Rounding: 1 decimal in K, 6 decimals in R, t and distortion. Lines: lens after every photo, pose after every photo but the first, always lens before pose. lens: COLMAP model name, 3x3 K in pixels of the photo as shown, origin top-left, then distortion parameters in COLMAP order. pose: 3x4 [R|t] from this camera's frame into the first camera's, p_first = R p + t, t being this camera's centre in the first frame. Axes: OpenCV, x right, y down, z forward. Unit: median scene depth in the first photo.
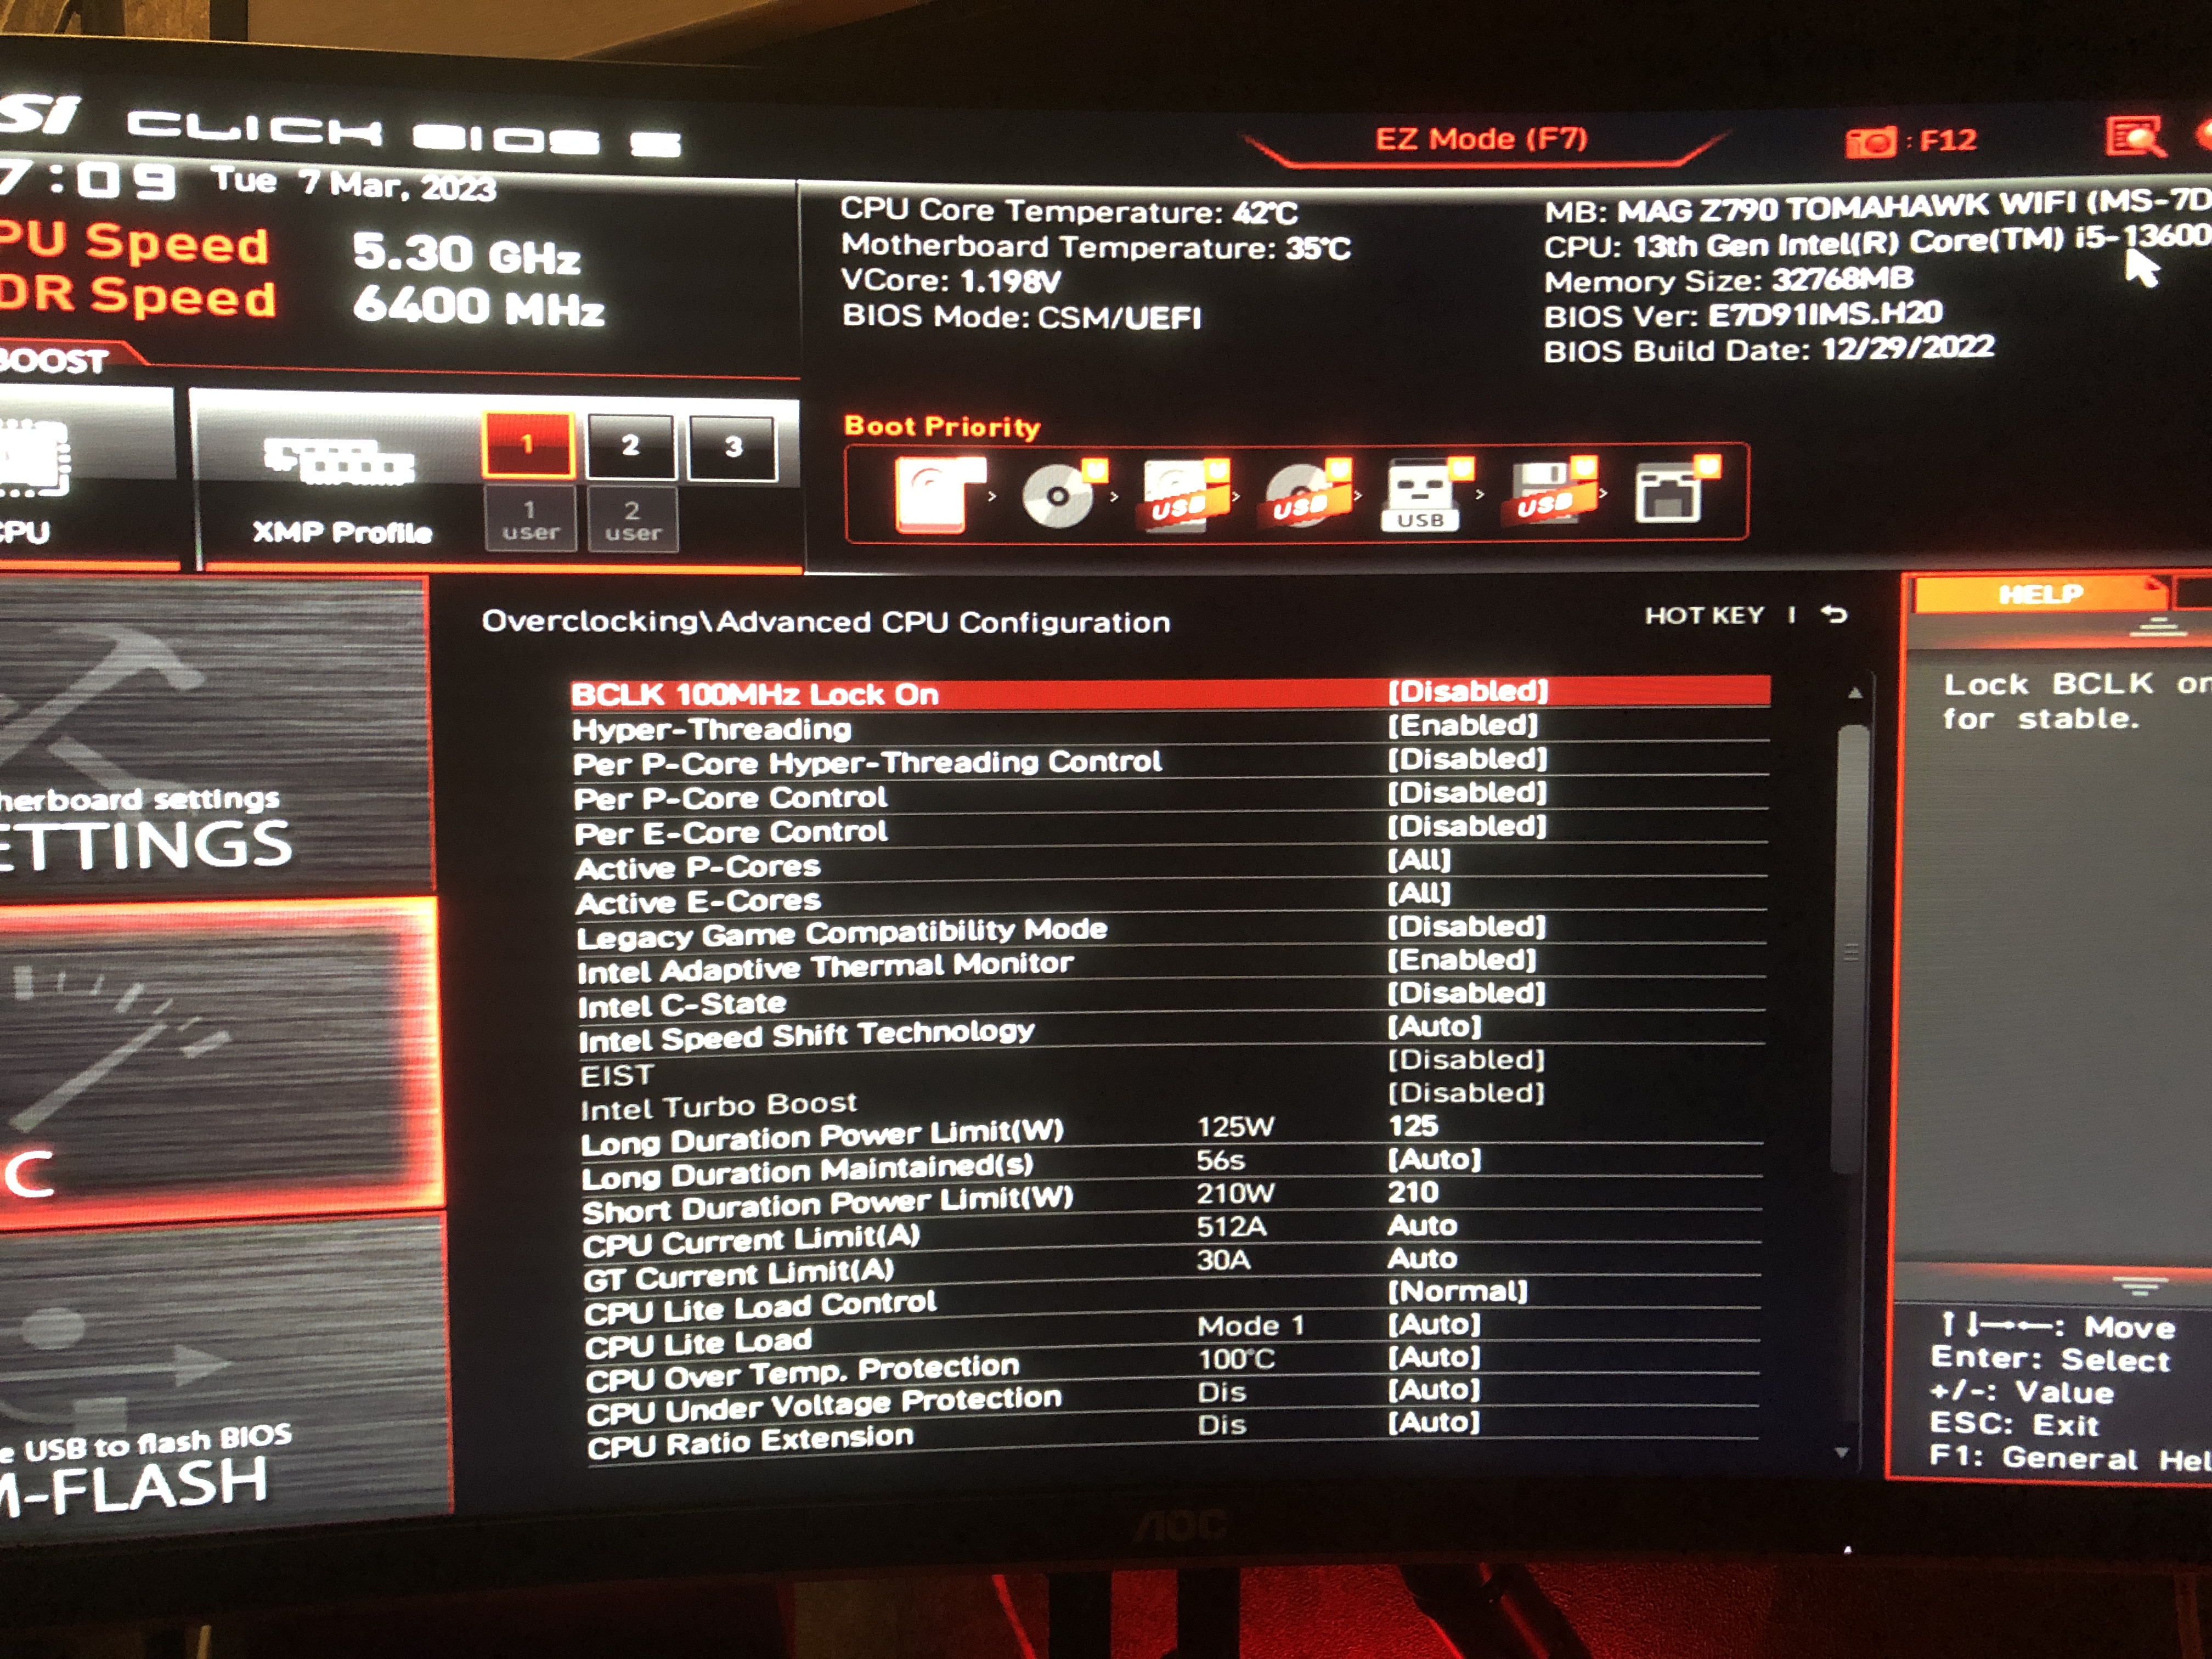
lens RADIAL K [[2655.9, 0, 1012.4], [0, 2655.9, 708.9], [0, 0, 1]] dist [0.062017, -0.255452]
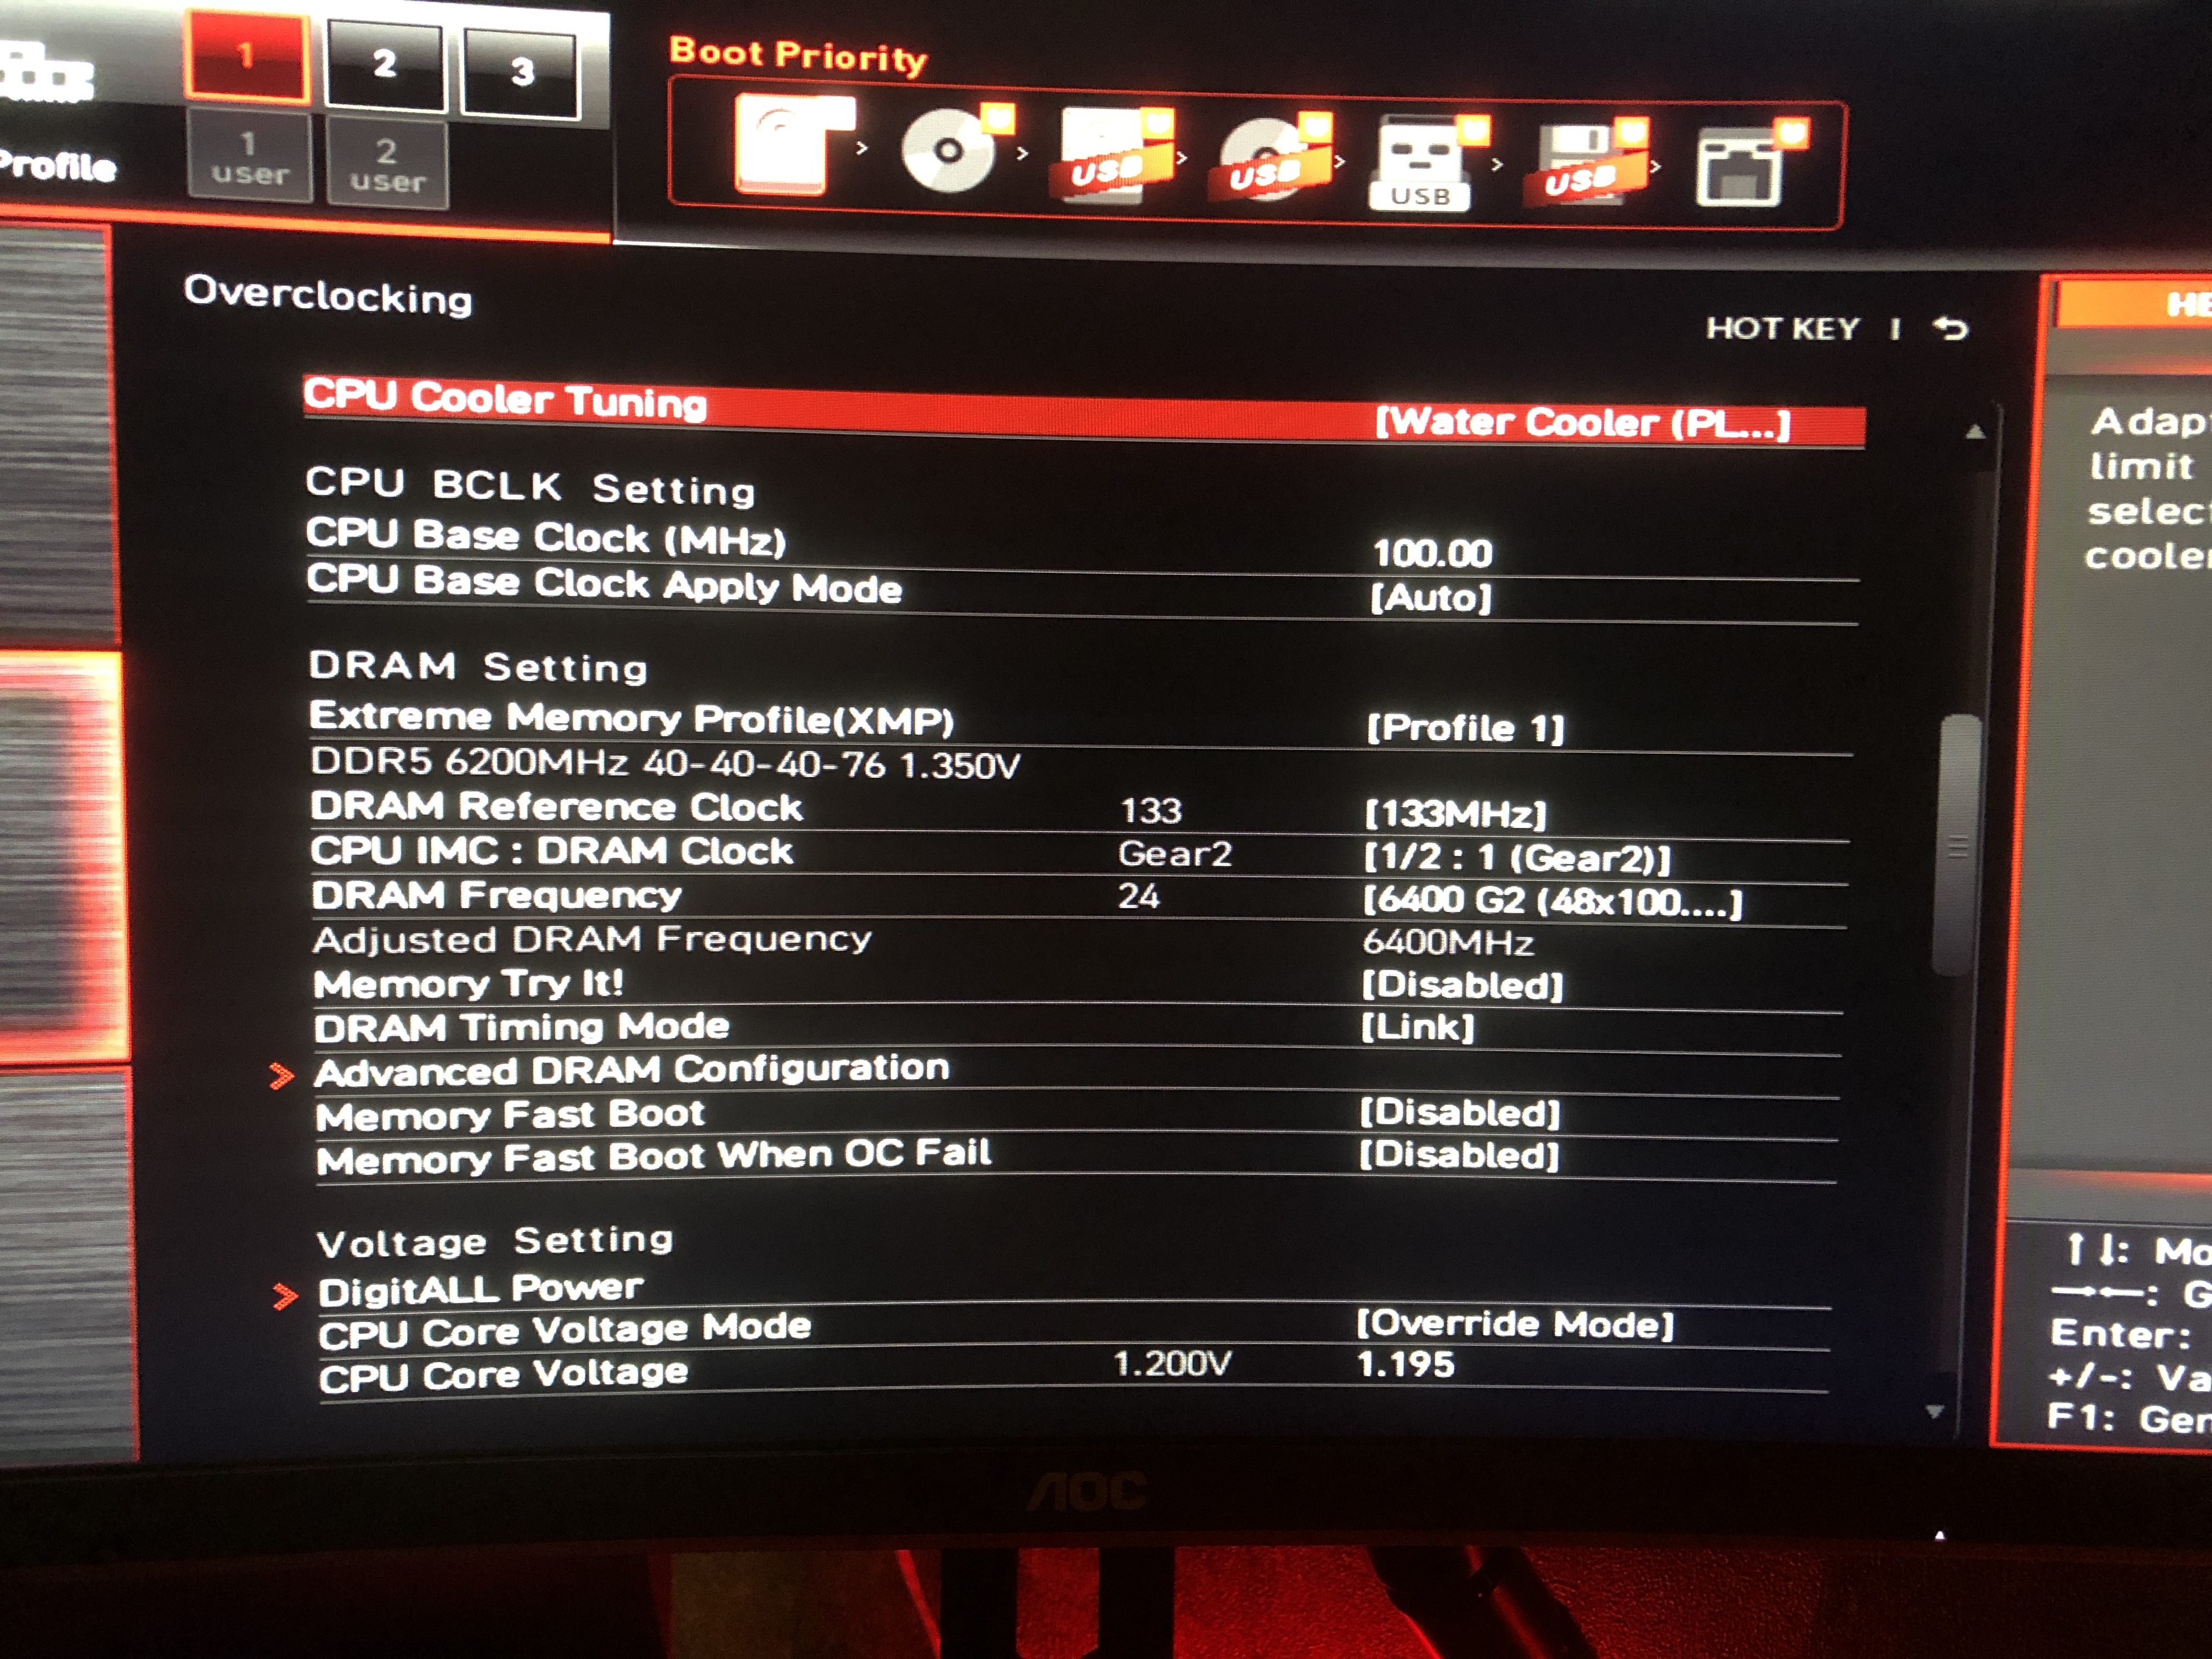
lens RADIAL K [[2423.5, 0, 1099.4], [0, 2423.5, 778.6], [0, 0, 1]] dist [-0.089075, 0.231441]
pose [[0.999748, 0.018080, 0.013274, 0.054672], [-0.018105, 0.999835, 0.001765, 0.099119], [-0.013240, -0.002004, 0.999910, 0.304735]]
